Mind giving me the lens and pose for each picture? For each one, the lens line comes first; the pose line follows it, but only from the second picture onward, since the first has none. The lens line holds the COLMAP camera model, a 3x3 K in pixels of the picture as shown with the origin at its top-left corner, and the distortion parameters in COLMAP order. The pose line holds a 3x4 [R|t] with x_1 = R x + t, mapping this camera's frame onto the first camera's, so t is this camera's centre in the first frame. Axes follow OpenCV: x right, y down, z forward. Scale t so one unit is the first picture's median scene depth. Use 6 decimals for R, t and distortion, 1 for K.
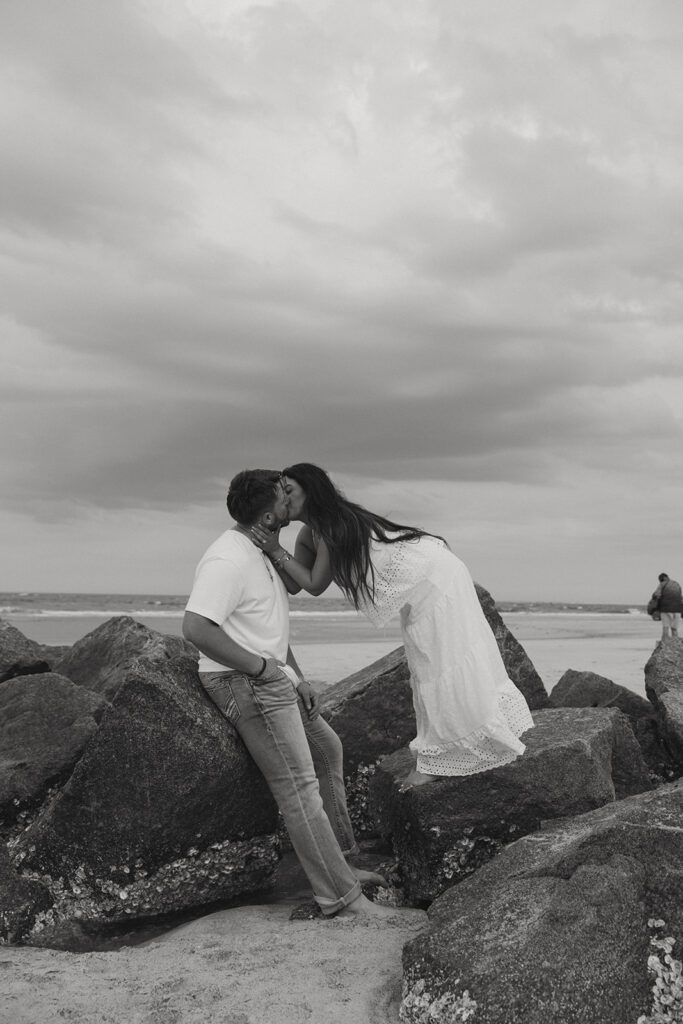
lens RADIAL K [[1040.2, 0, 341.5], [0, 1040.2, 512.0], [0, 0, 1]] dist [0.006956, -0.024096]
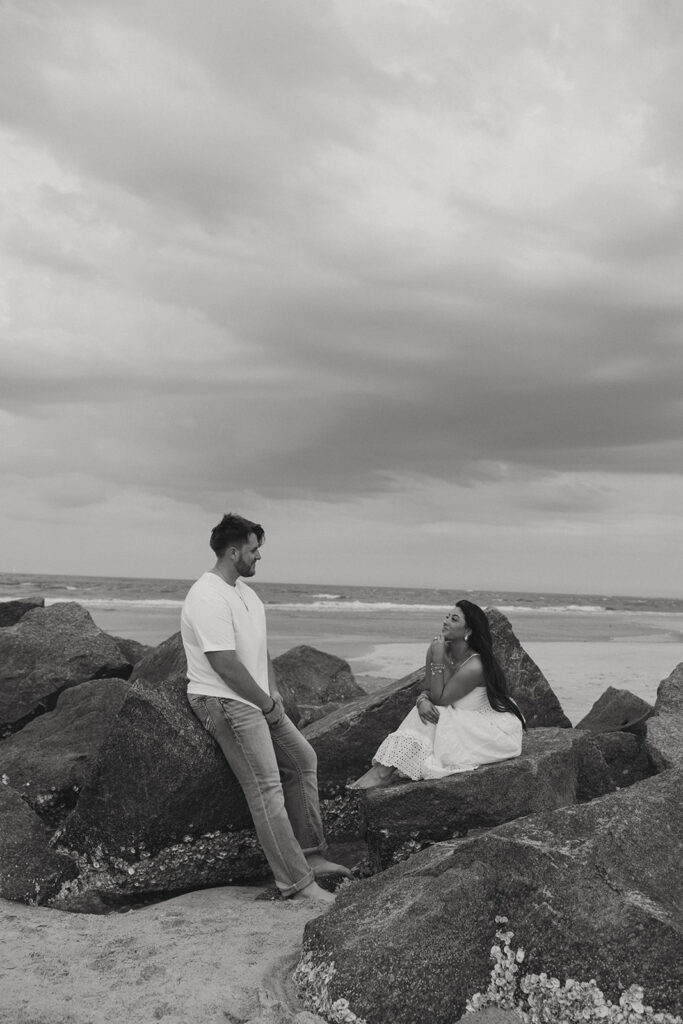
lens RADIAL K [[1040.2, 0, 341.5], [0, 1040.2, 512.0], [0, 0, 1]] dist [0.006956, -0.024096]
pose [[0.988239, 0.008956, -0.152656, 0.224191], [-0.007706, 0.999932, 0.008781, -0.067161], [0.152724, -0.007501, 0.988240, -0.168947]]
